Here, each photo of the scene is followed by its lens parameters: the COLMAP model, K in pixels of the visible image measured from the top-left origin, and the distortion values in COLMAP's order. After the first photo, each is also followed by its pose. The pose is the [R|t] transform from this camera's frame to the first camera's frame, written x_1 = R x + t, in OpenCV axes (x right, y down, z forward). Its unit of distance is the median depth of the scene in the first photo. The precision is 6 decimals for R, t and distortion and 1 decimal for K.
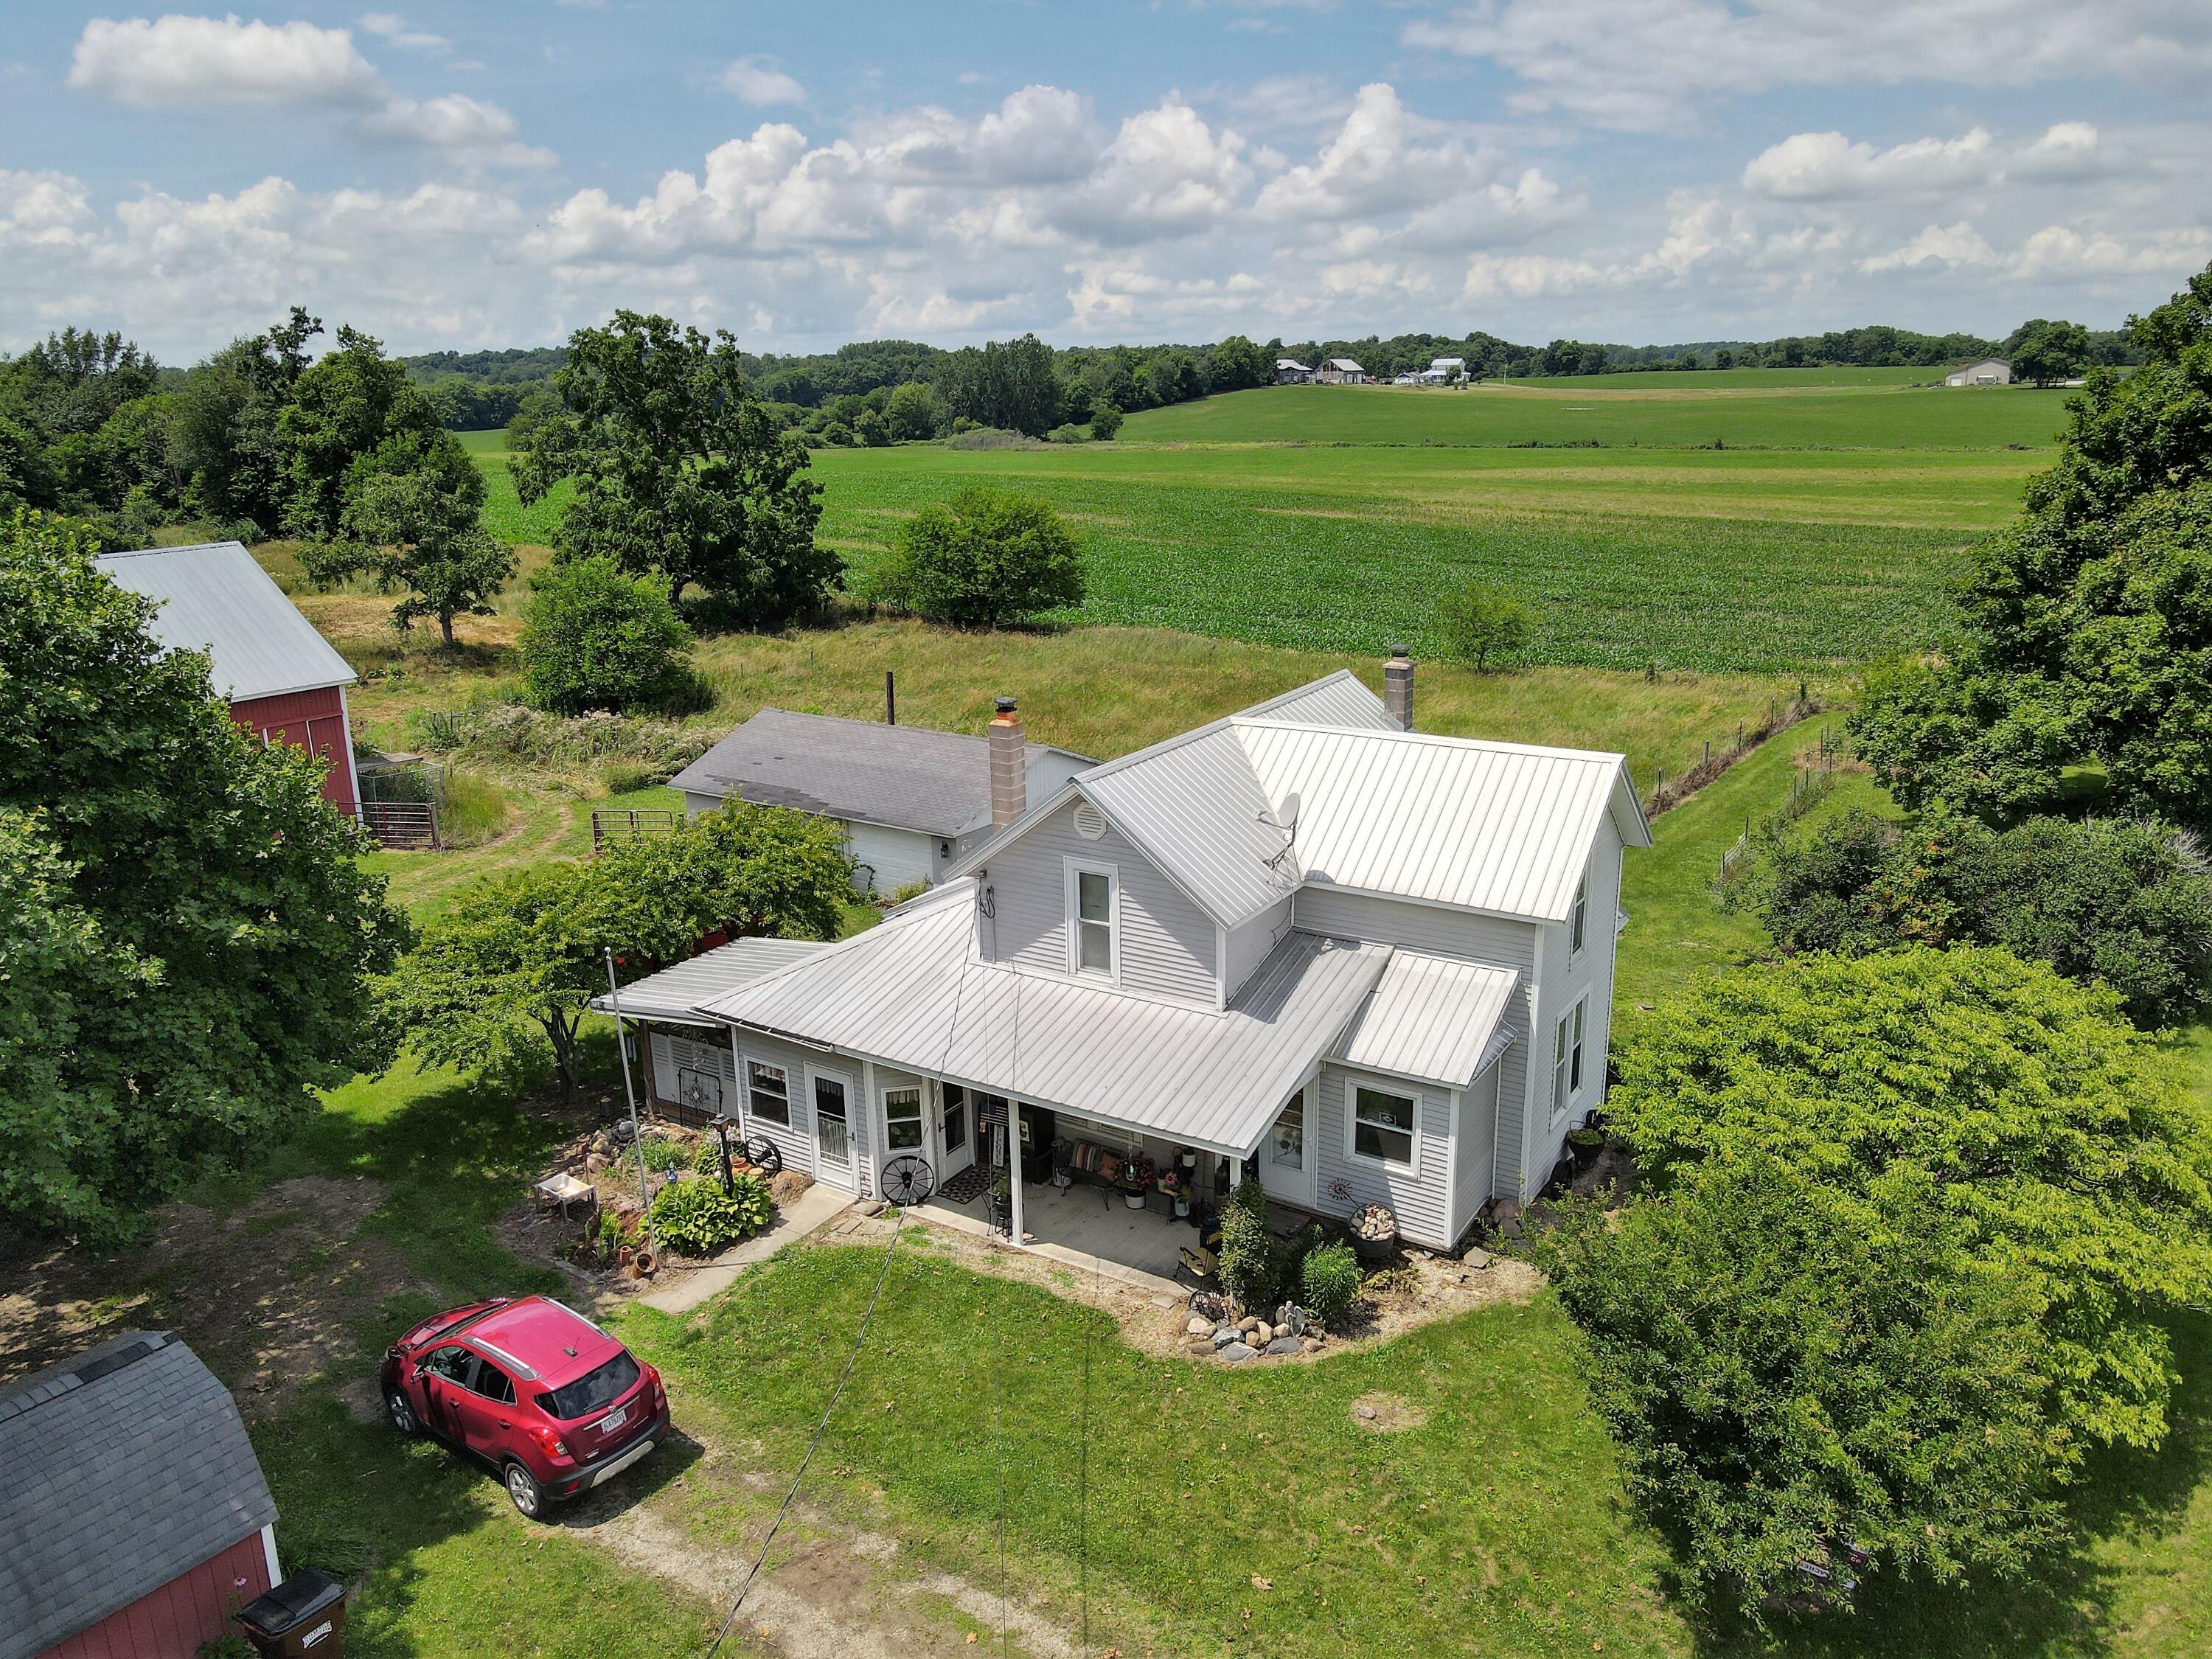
lens RADIAL K [[1618.2, 0, 1091.9], [0, 1618.2, 868.2], [0, 0, 1]] dist [-0.018774, 0.023387]
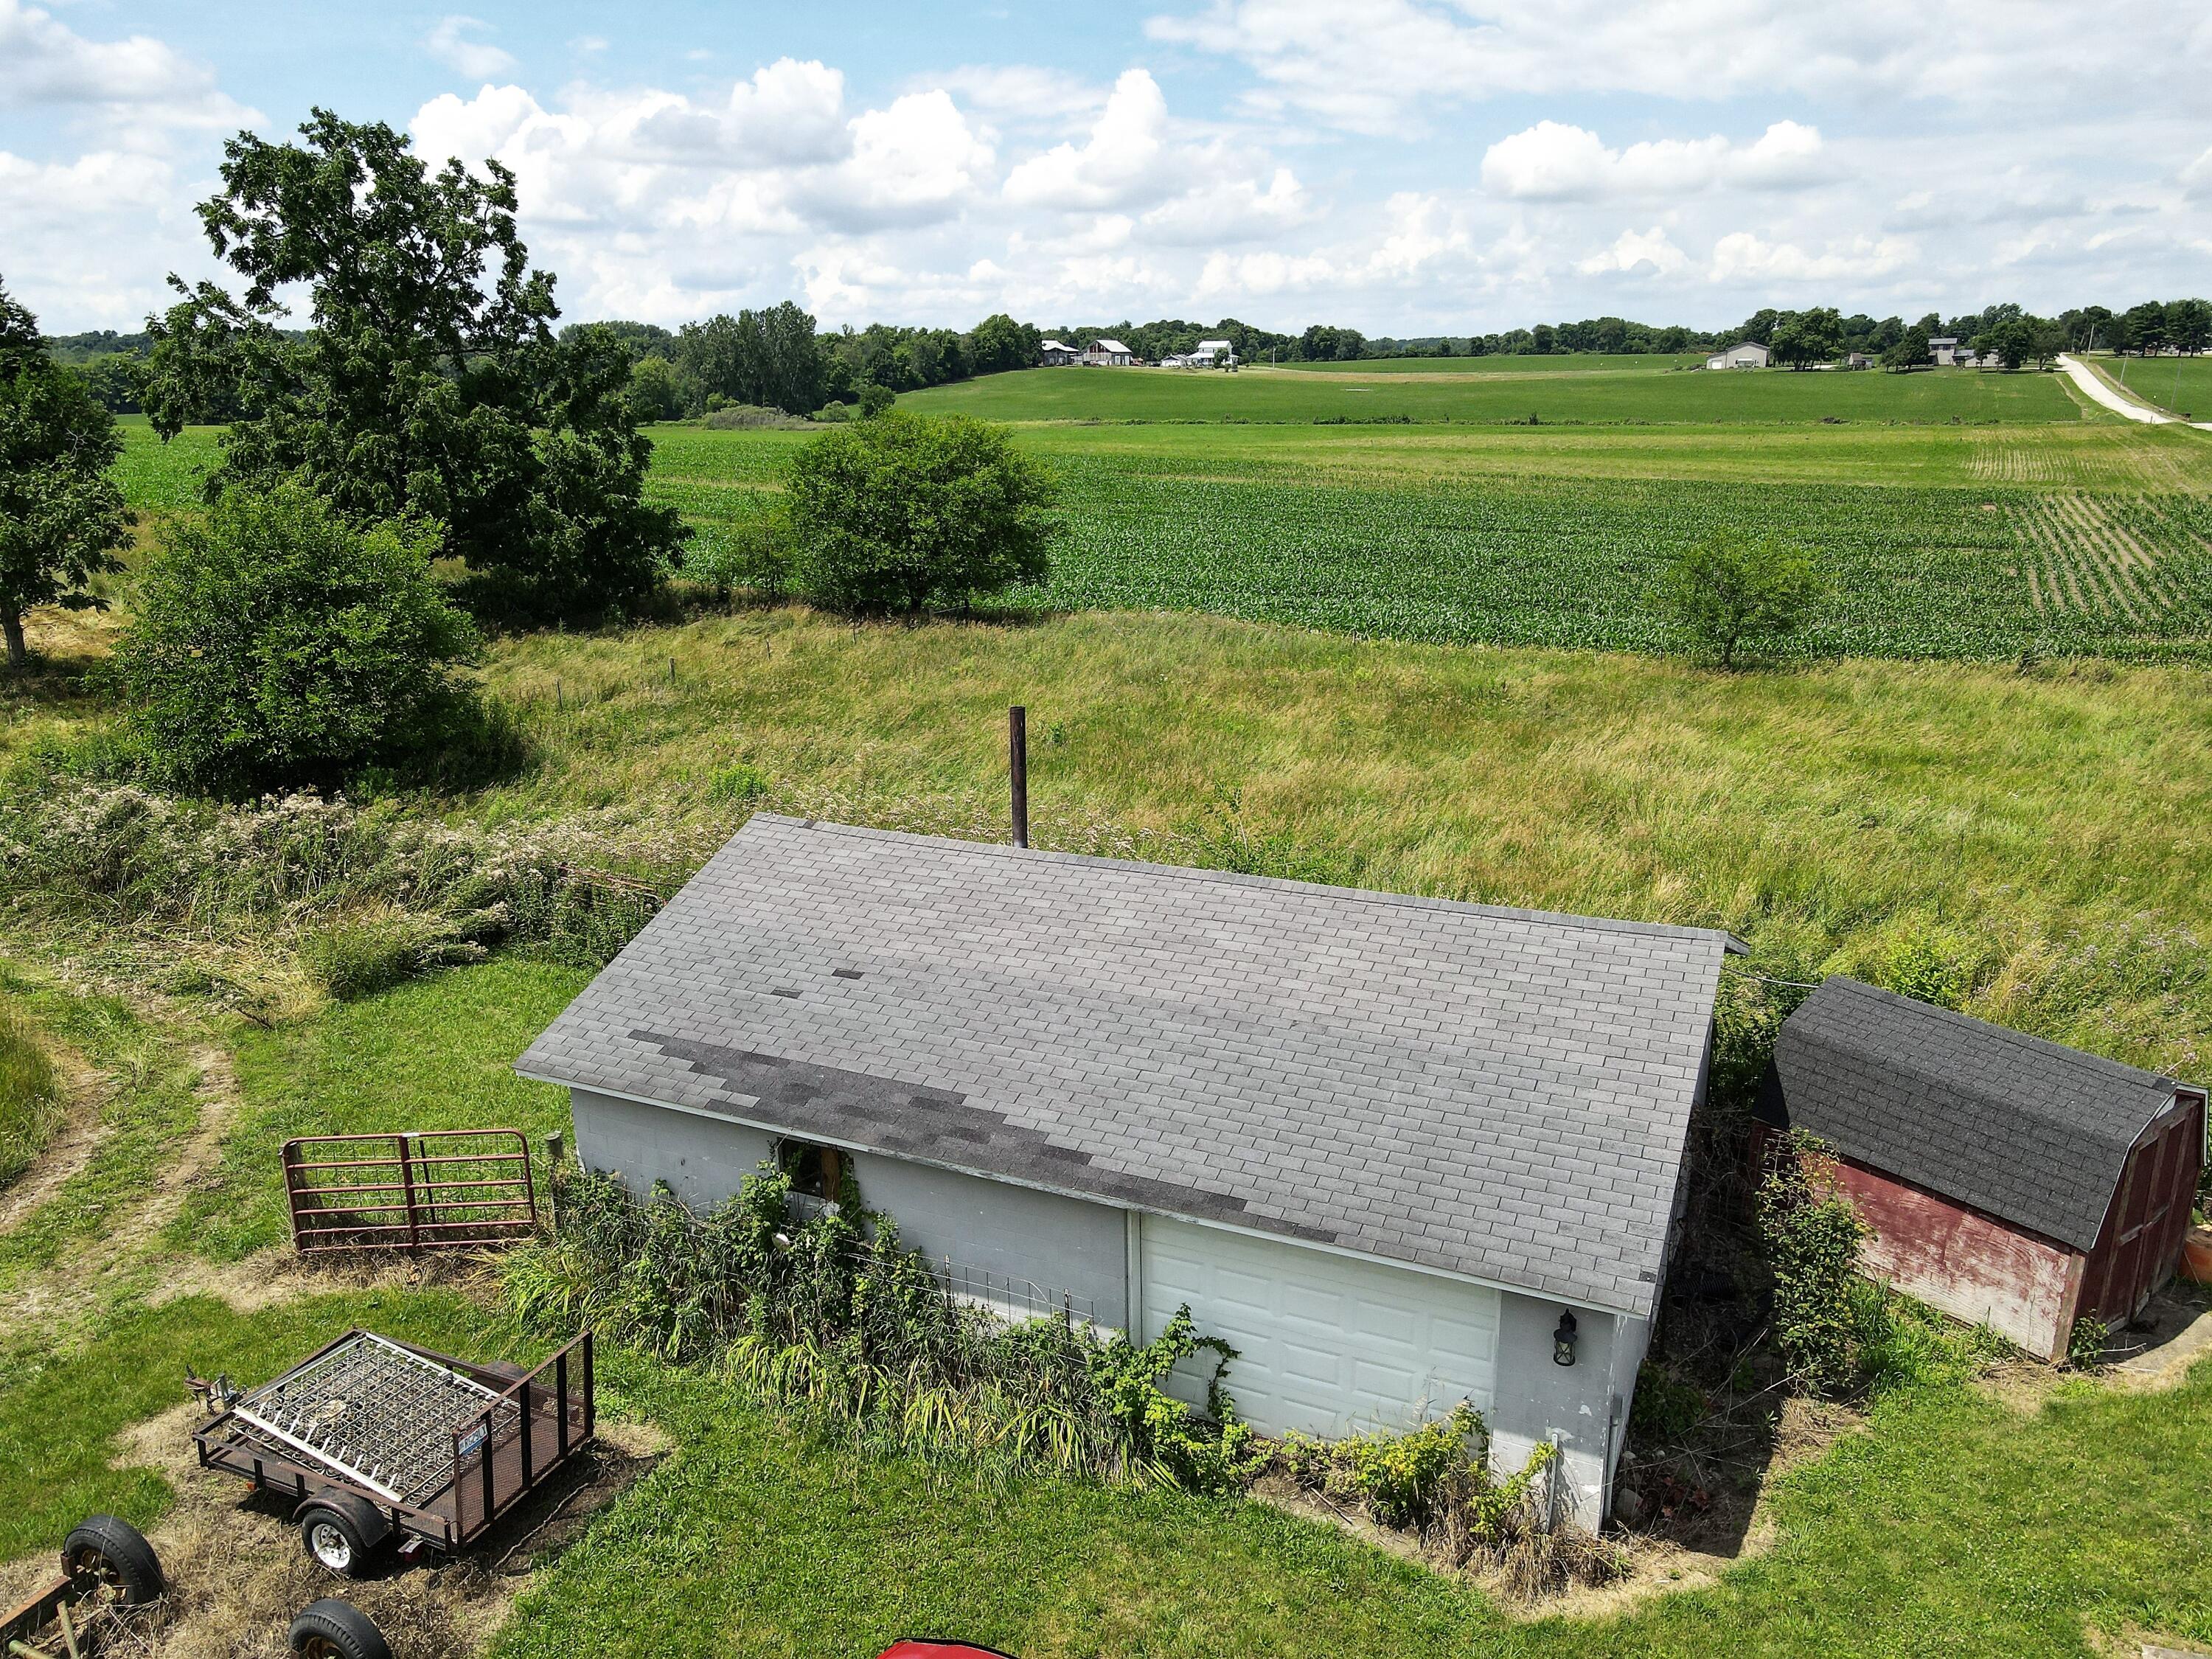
lens RADIAL K [[1618.2, 0, 1107.5], [0, 1618.2, 854.7], [0, 0, 1]] dist [-0.018774, 0.023387]
pose [[0.986629, -0.039391, 0.158152, -0.203860], [0.040312, 0.999184, -0.002620, -0.096465], [-0.157920, 0.008960, 0.987411, 0.691897]]
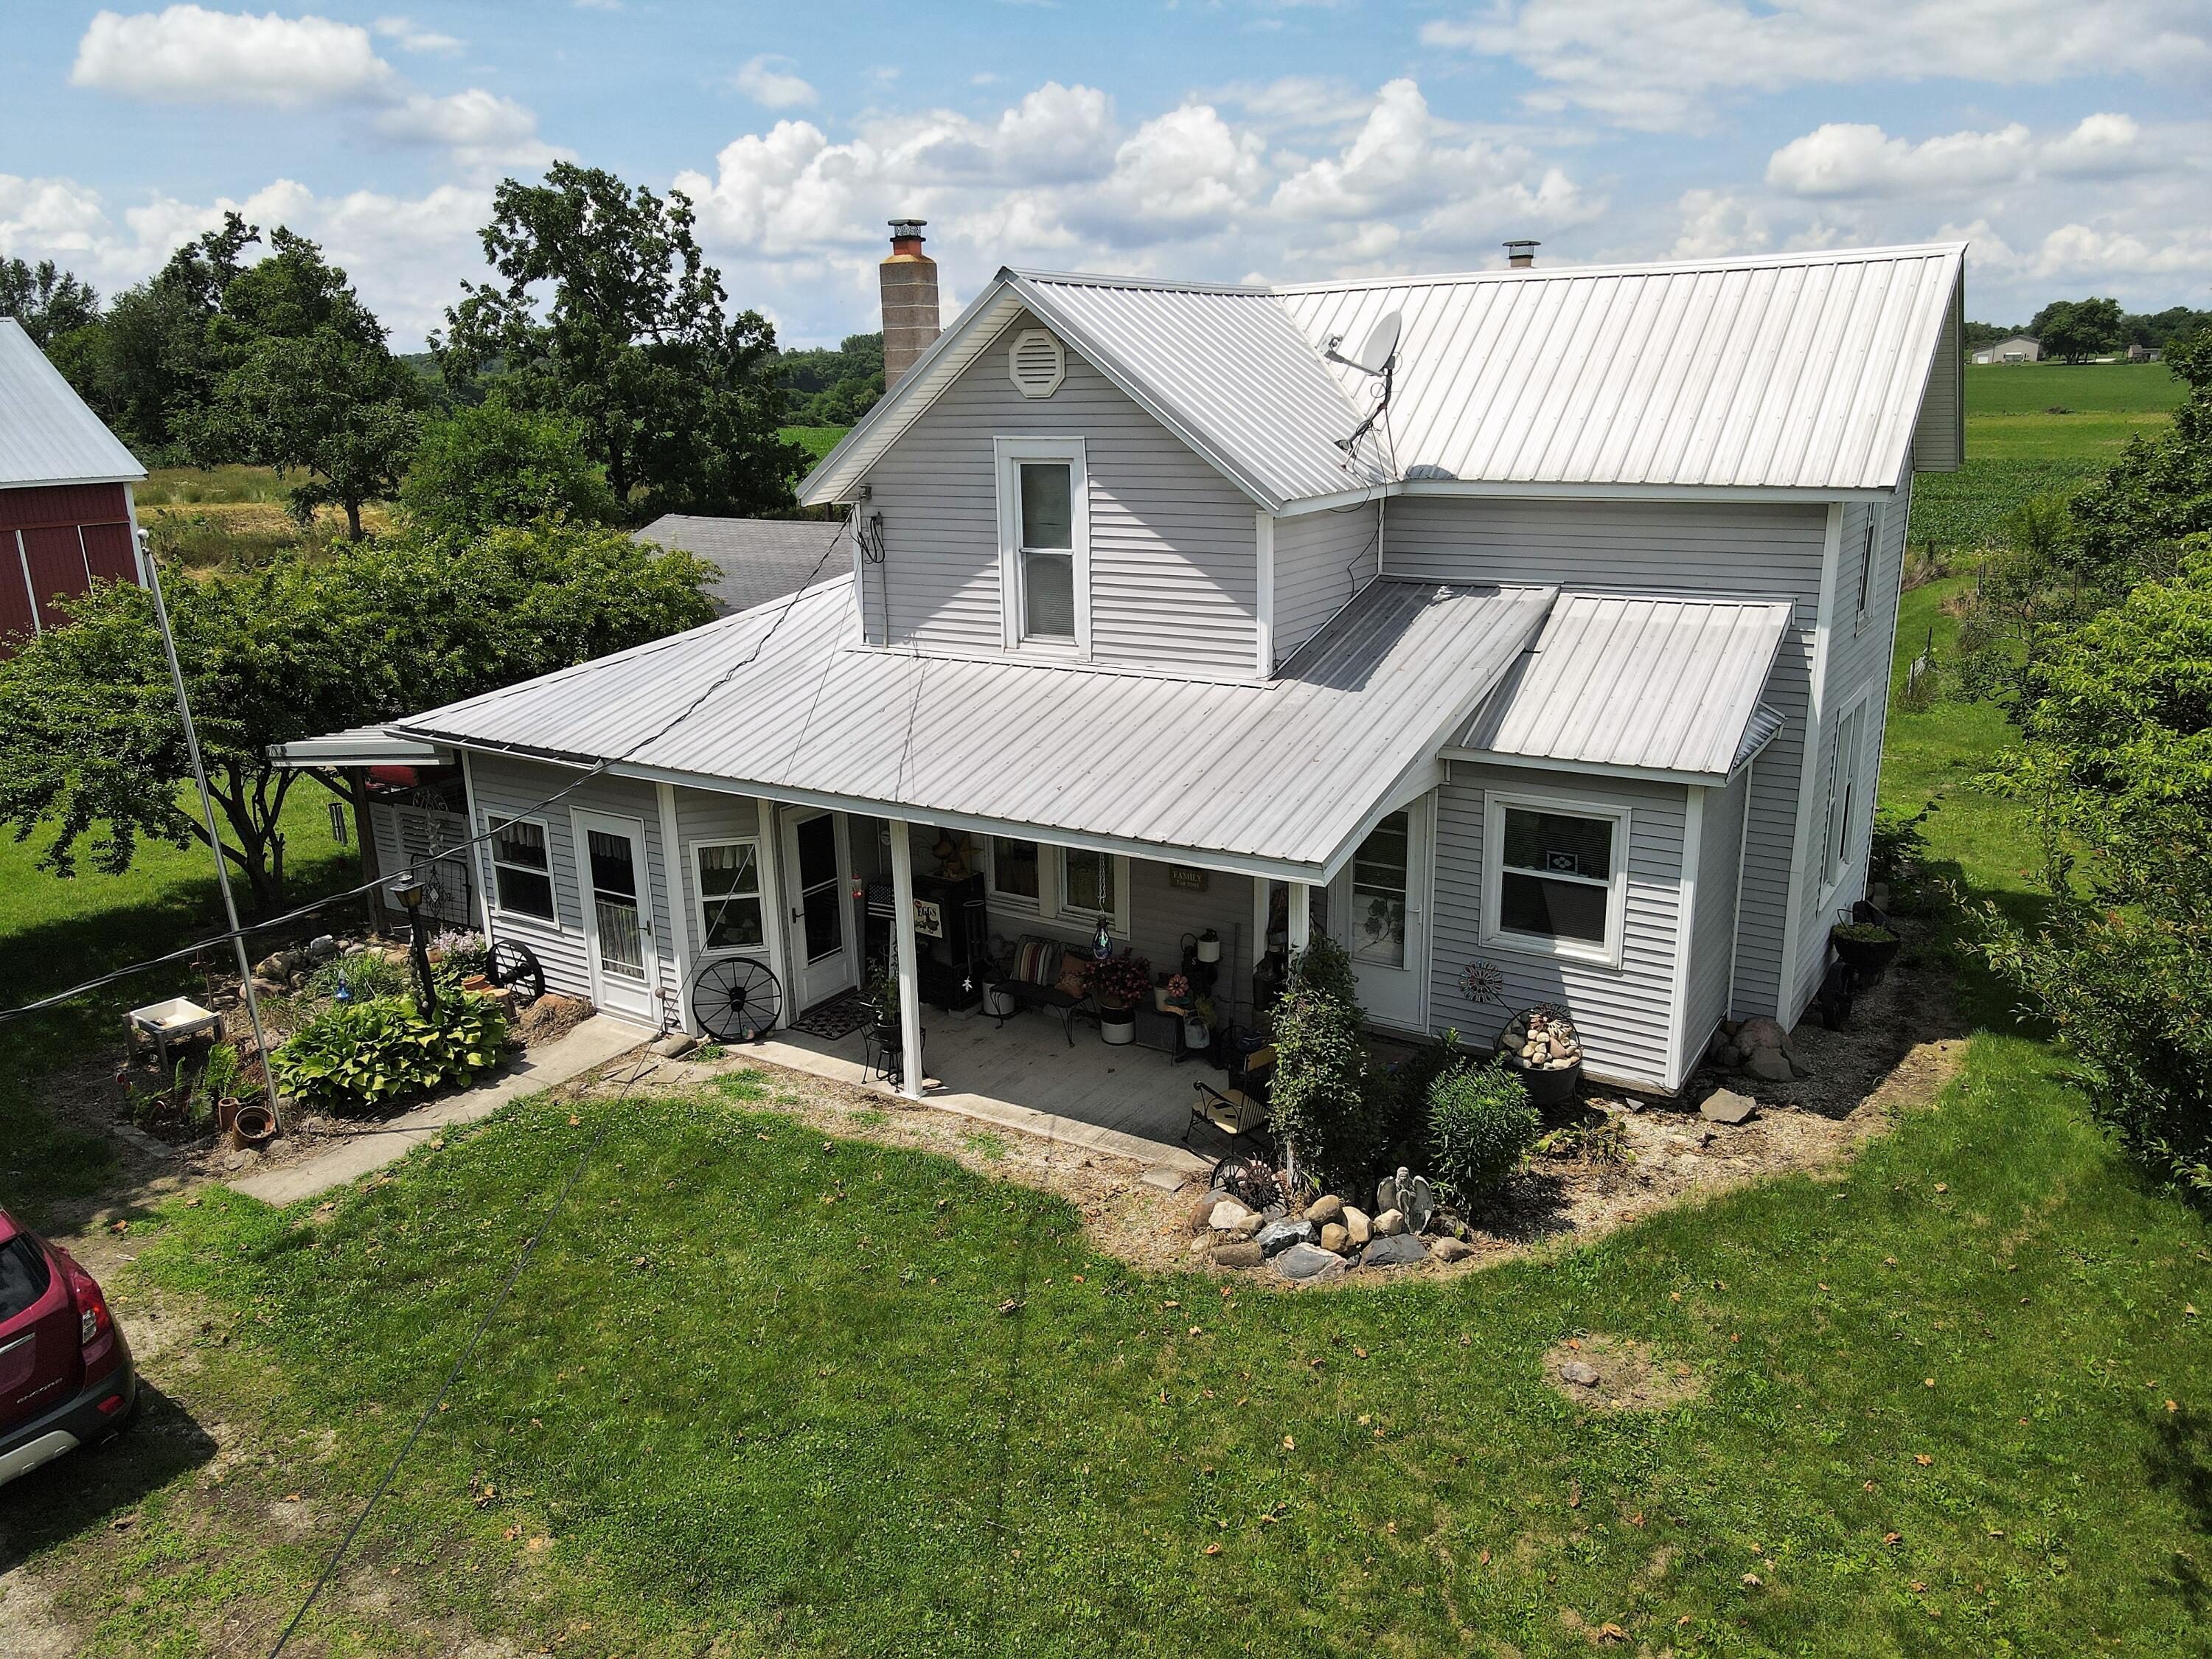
lens RADIAL K [[1618.2, 0, 1099.6], [0, 1618.2, 870.2], [0, 0, 1]] dist [-0.018774, 0.023387]
pose [[0.999984, -0.002156, -0.005215, 0.013830], [0.002134, 0.999989, -0.004158, 0.089930], [0.005224, 0.004147, 0.999978, 0.245846]]
